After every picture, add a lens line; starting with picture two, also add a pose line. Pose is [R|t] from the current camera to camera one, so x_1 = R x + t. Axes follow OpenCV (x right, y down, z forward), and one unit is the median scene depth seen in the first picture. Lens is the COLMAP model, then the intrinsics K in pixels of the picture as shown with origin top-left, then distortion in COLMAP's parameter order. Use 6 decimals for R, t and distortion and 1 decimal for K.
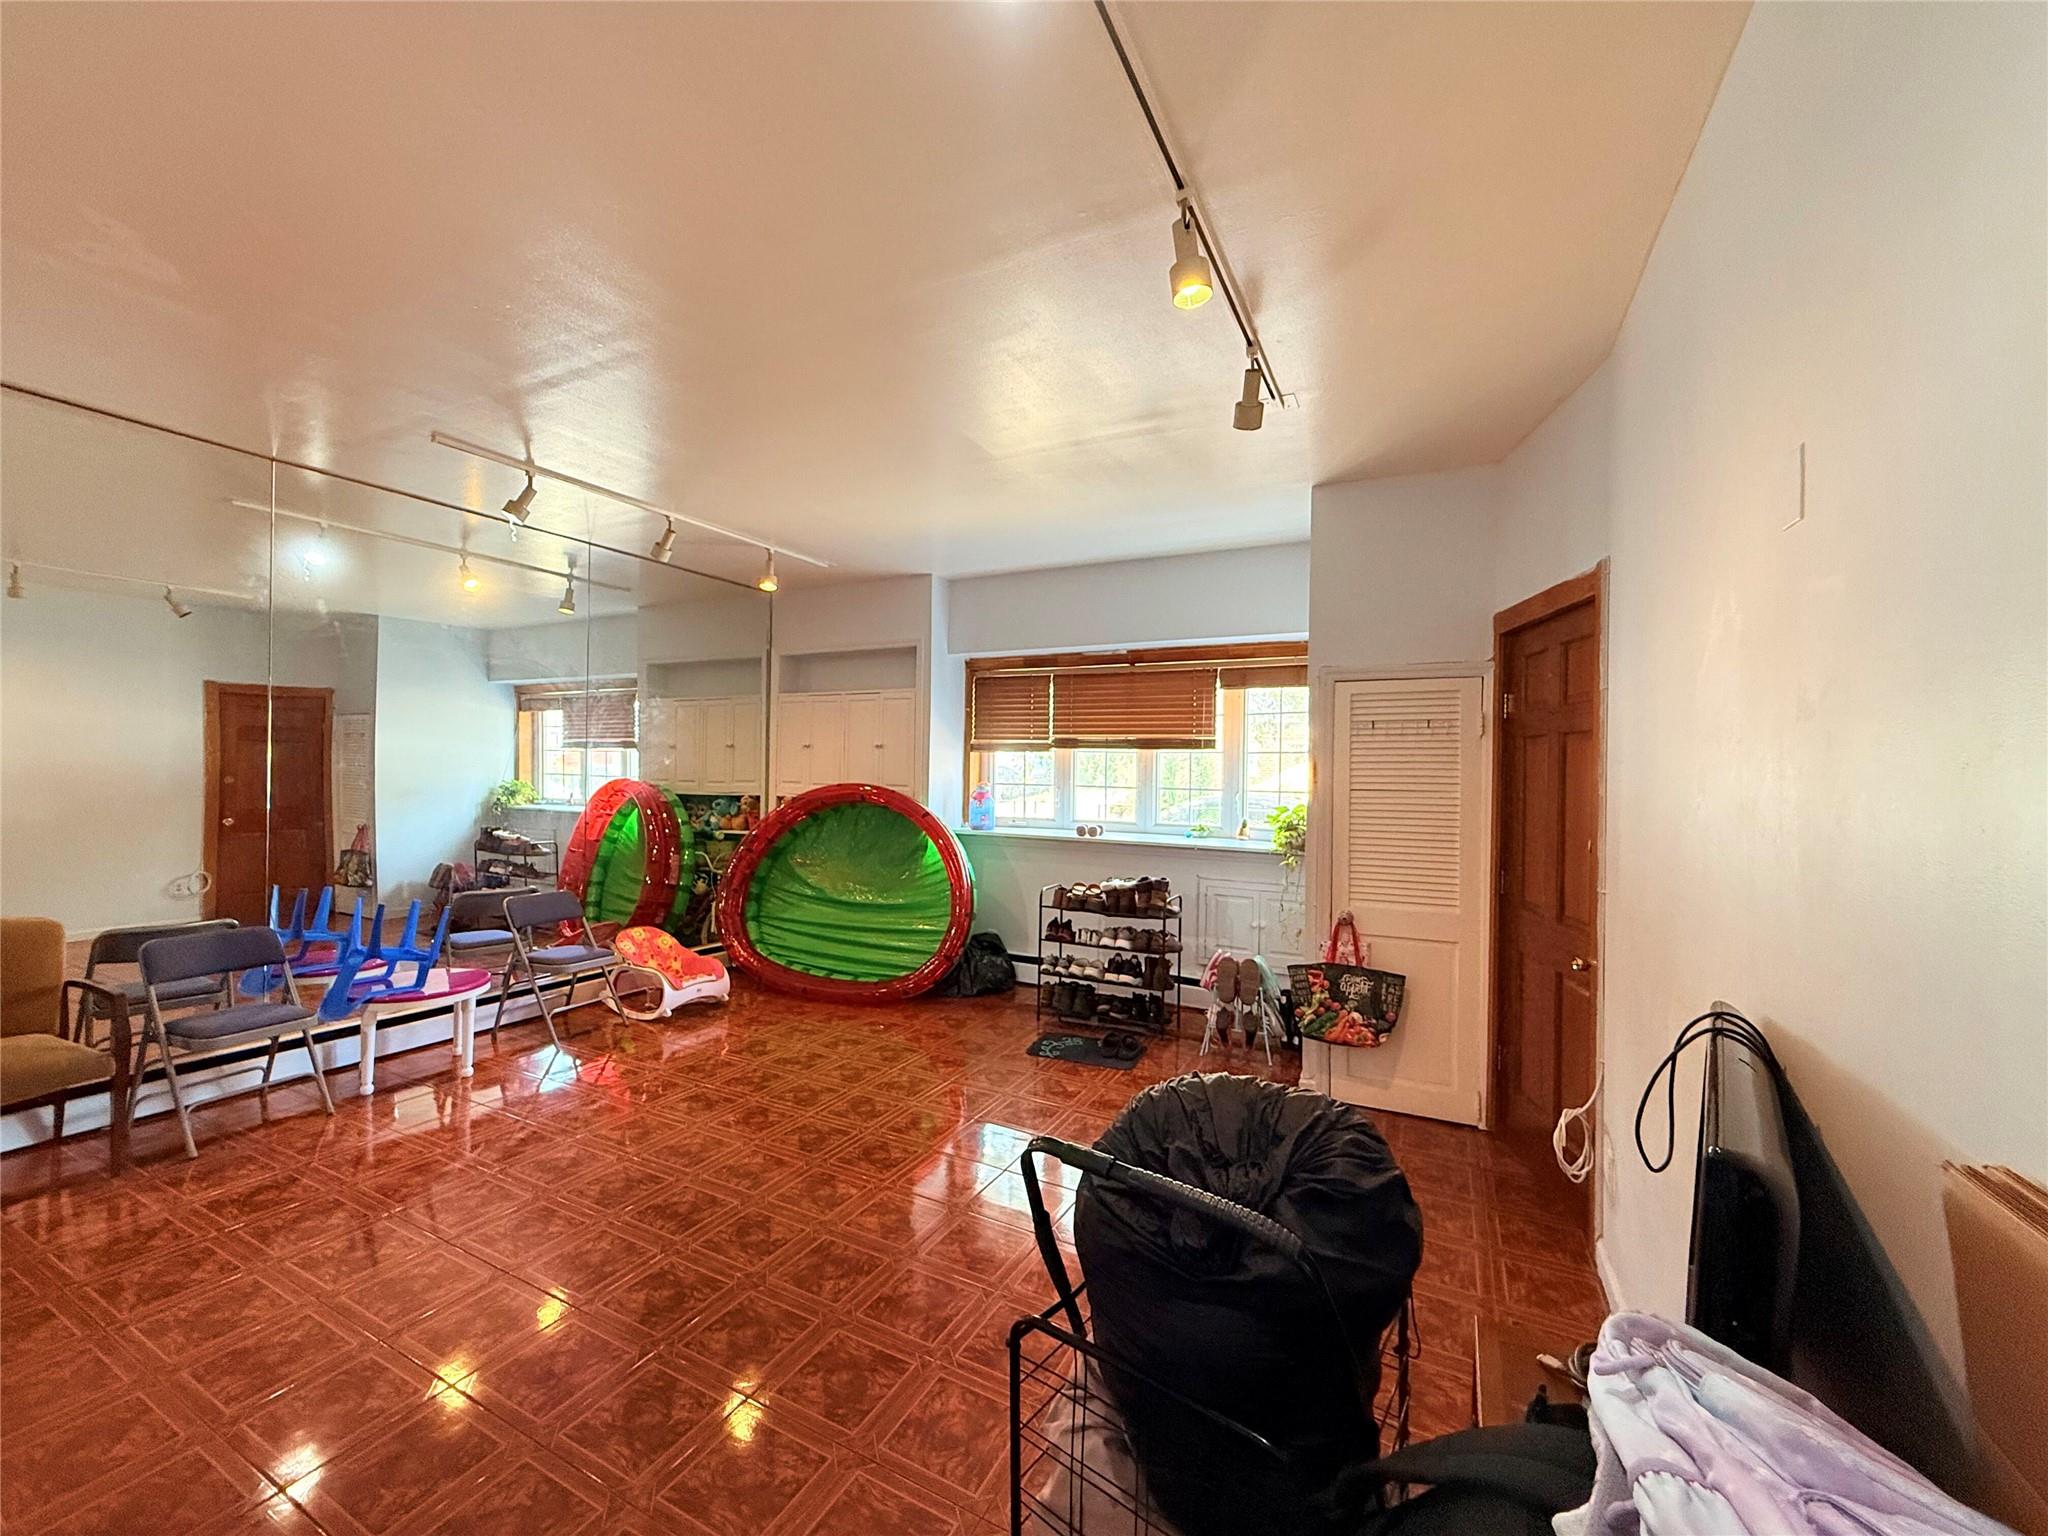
lens RADIAL K [[822.8, 0, 1022.9], [0, 822.8, 770.1], [0, 0, 1]] dist [0.003010, 0.000237]
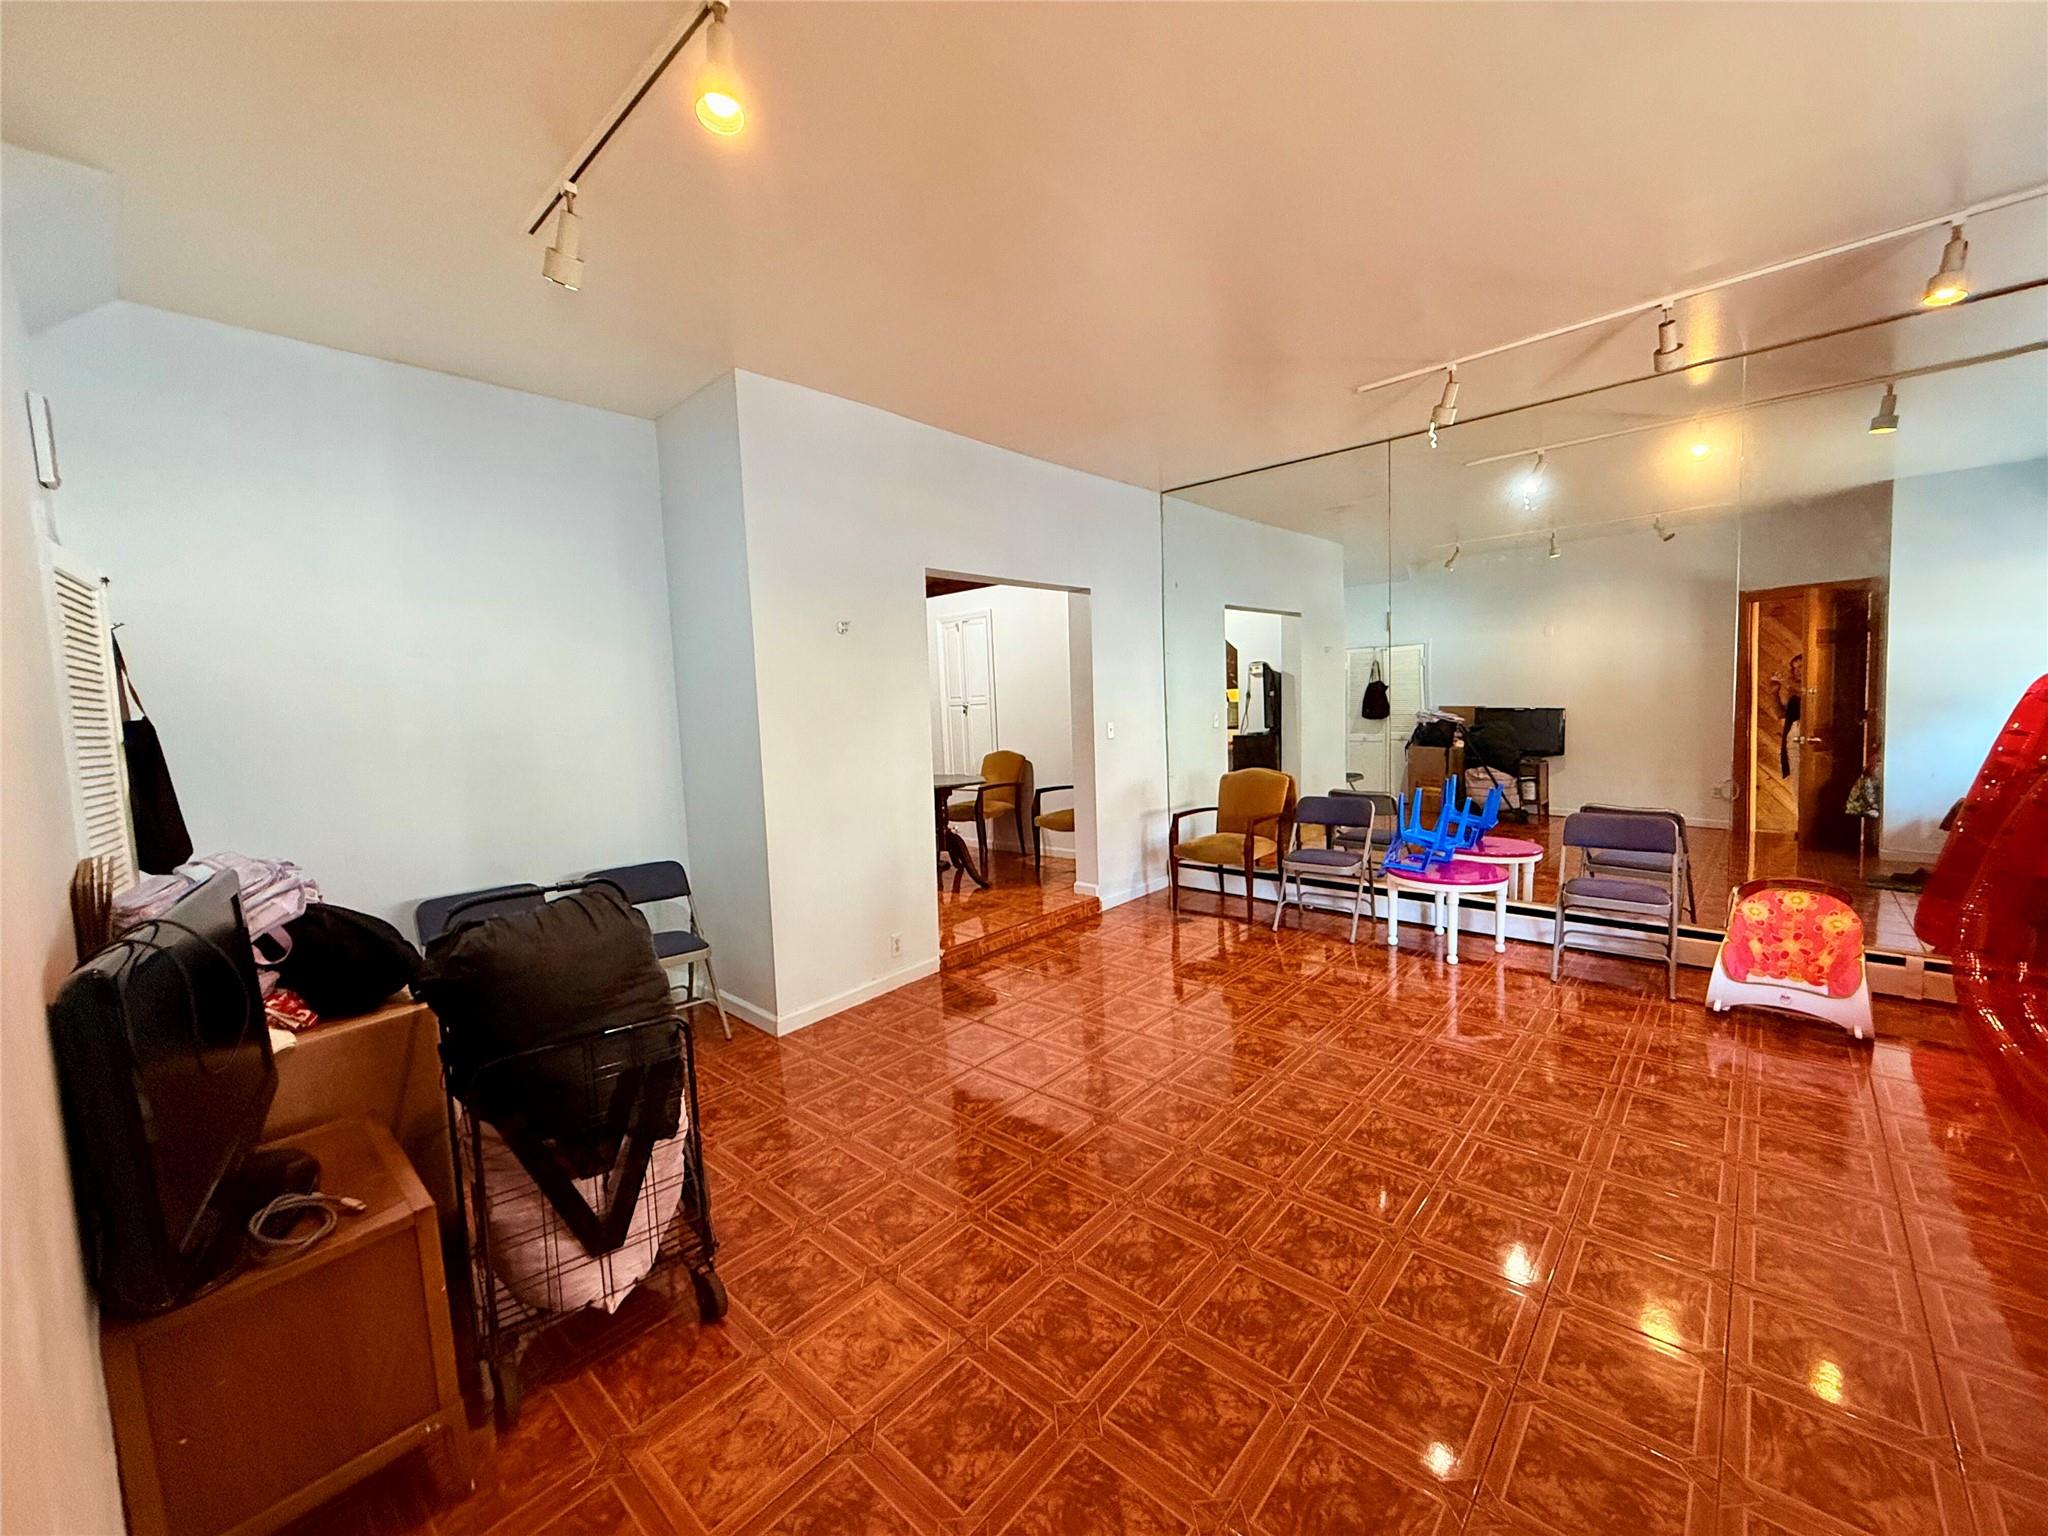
lens RADIAL K [[822.8, 0, 1015.9], [0, 822.8, 762.1], [0, 0, 1]] dist [0.003010, 0.000237]
pose [[-0.269804, 0.065054, -0.960715, 0.365767], [0.033933, 0.997738, 0.058032, 0.019552], [0.962317, -0.016943, -0.271401, 0.553709]]
